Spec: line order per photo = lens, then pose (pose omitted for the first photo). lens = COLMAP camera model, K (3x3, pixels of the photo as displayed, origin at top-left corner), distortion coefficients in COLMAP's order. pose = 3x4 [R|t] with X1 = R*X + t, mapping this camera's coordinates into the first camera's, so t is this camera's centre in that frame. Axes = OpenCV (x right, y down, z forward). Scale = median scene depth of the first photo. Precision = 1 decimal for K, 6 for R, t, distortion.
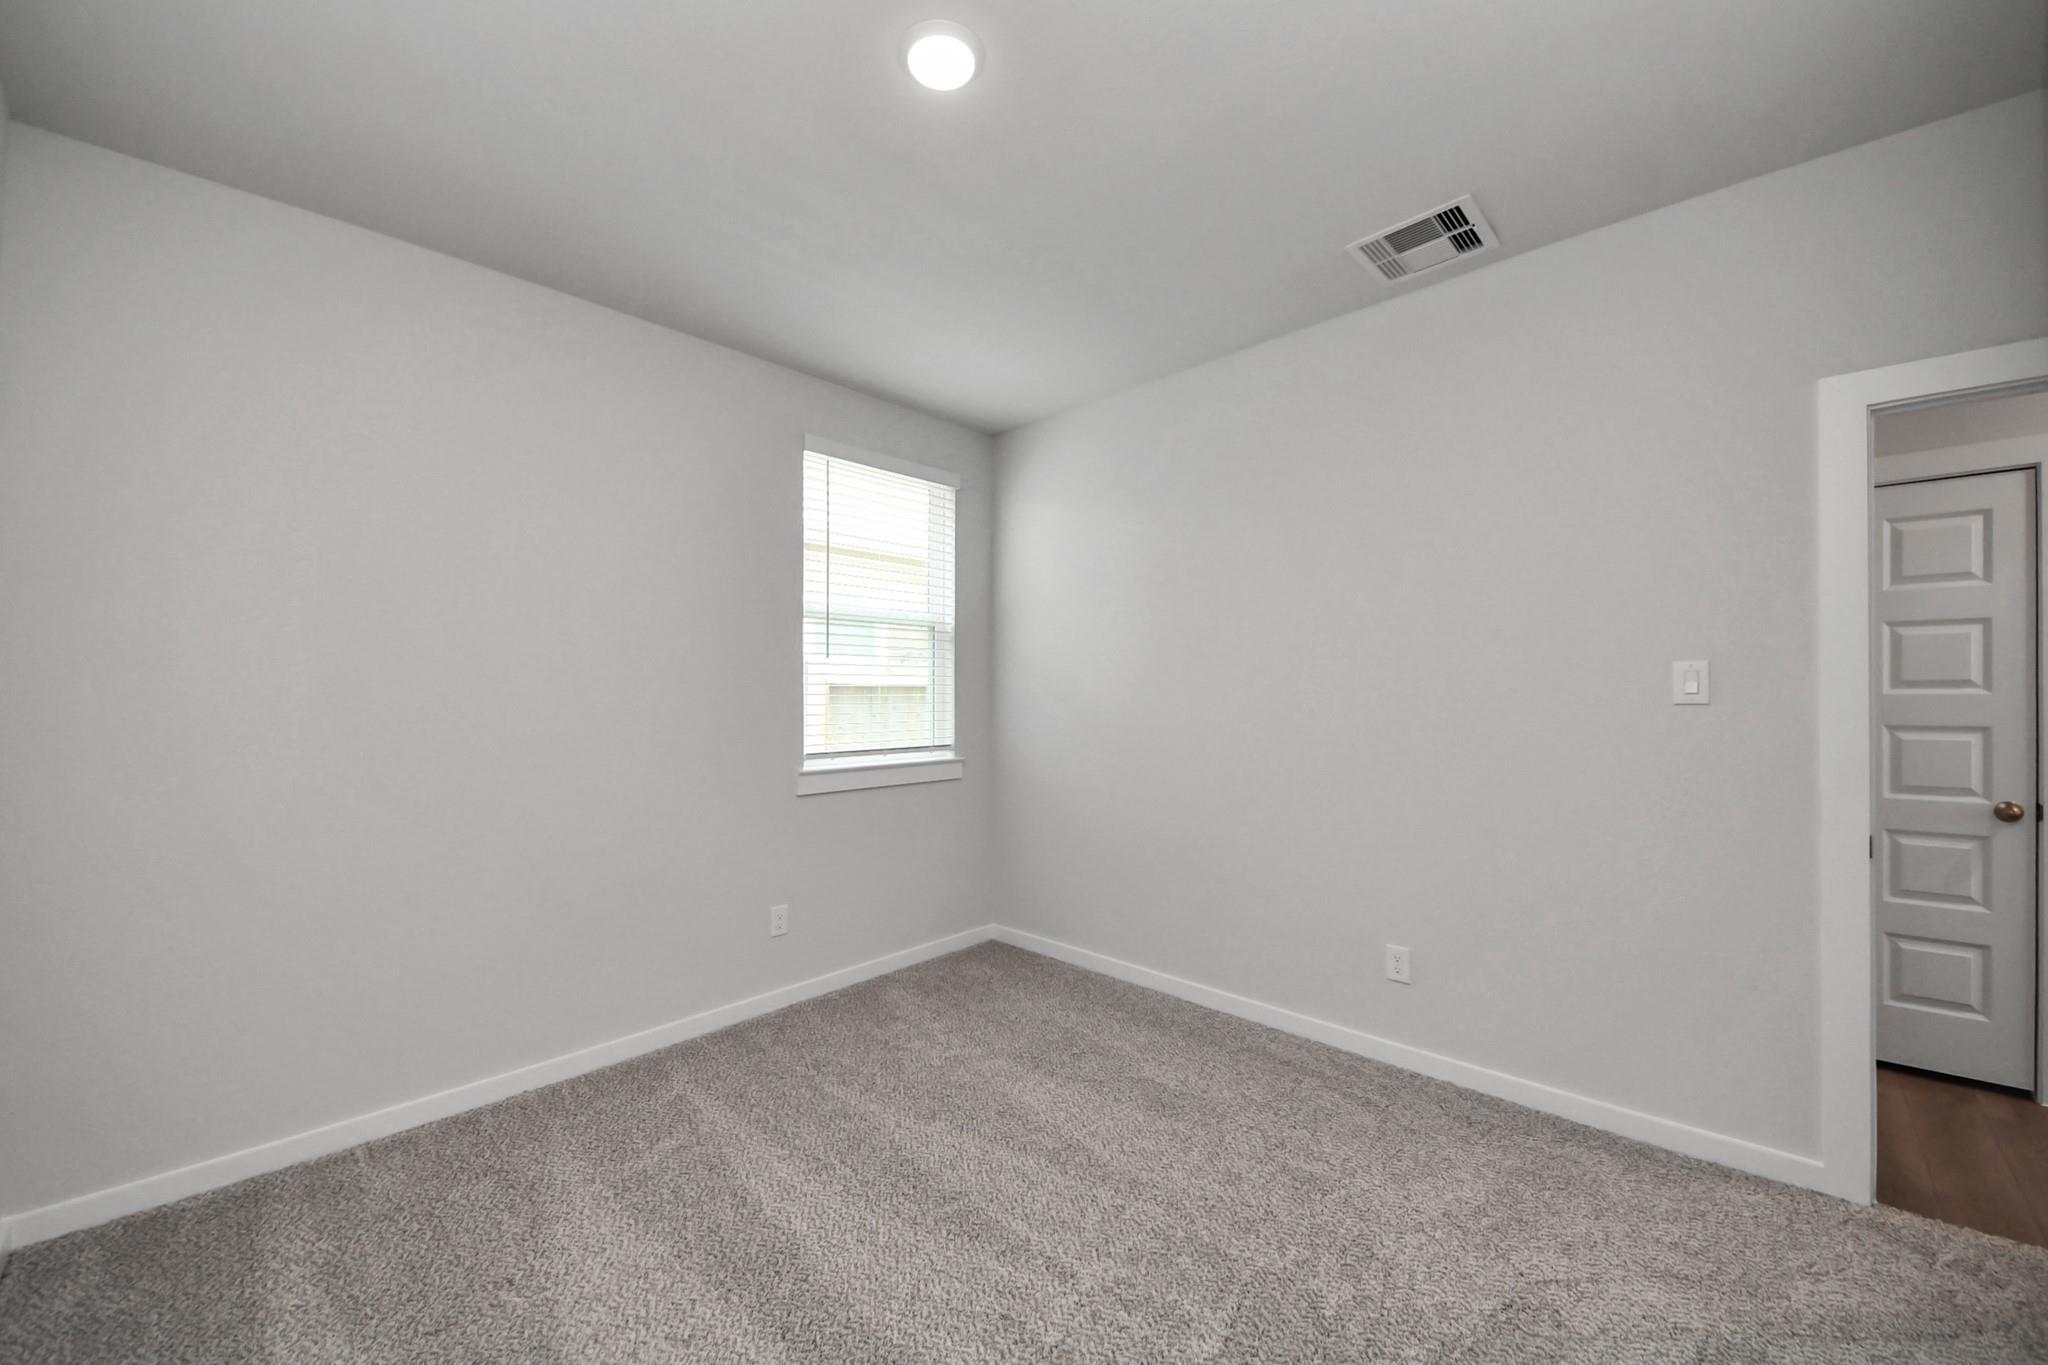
lens RADIAL K [[754.1, 0, 1020.3], [0, 754.1, 690.9], [0, 0, 1]] dist [-0.000846, -0.000175]
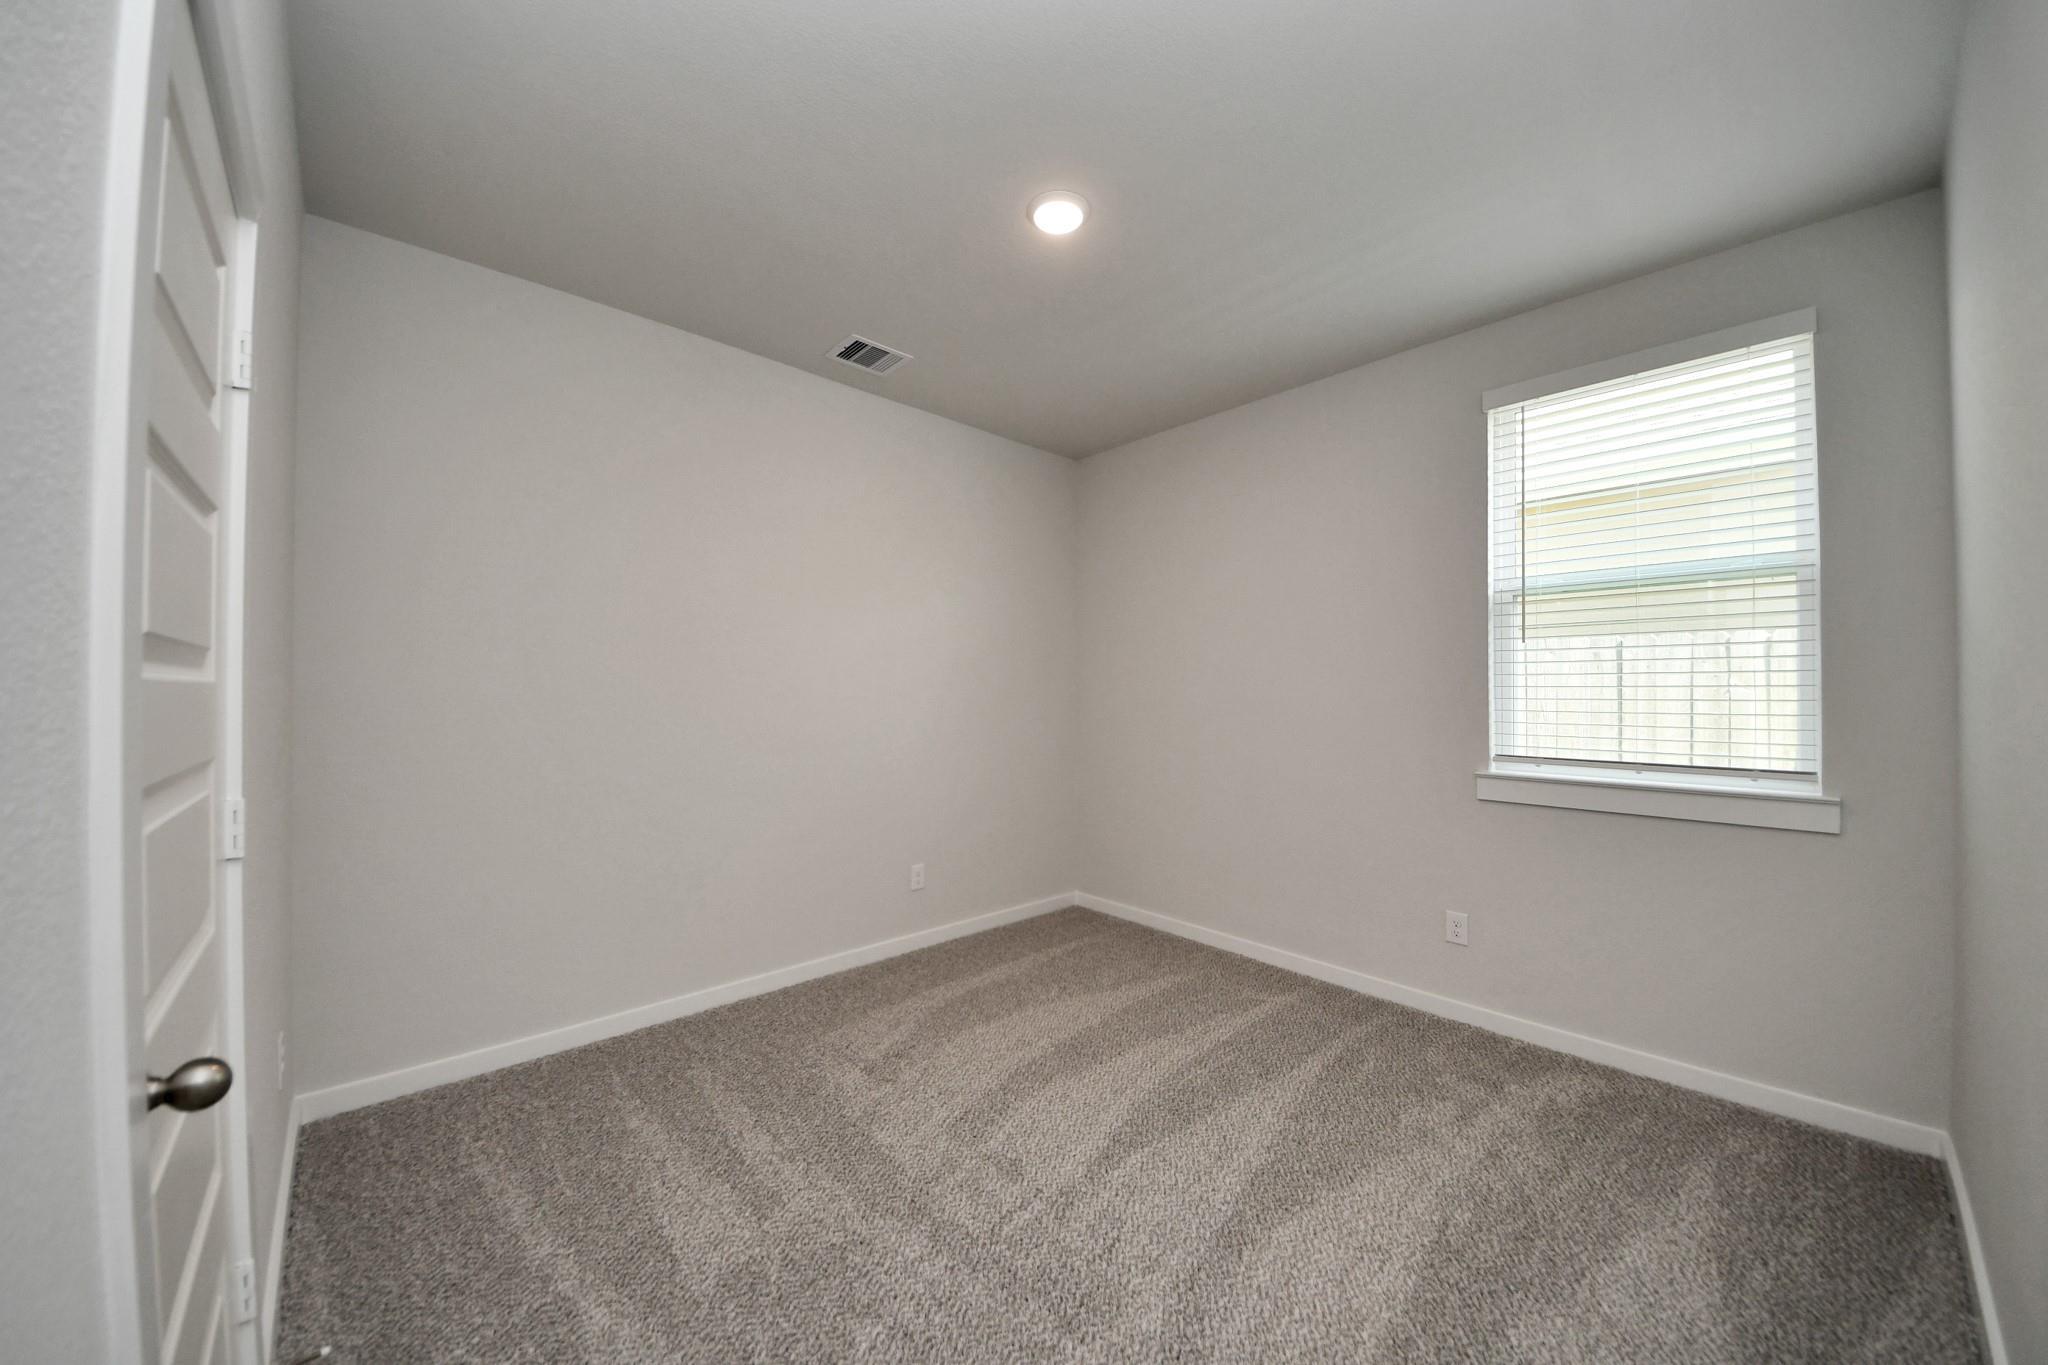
lens RADIAL K [[732.9, 0, 1015.2], [0, 732.9, 683.6], [0, 0, 1]] dist [0.027278, -0.019747]
pose [[-0.074084, 0.001302, -0.997251, 0.495922], [0.013732, 0.999906, 0.000285, -0.005392], [0.997157, -0.013673, -0.074095, 0.407811]]
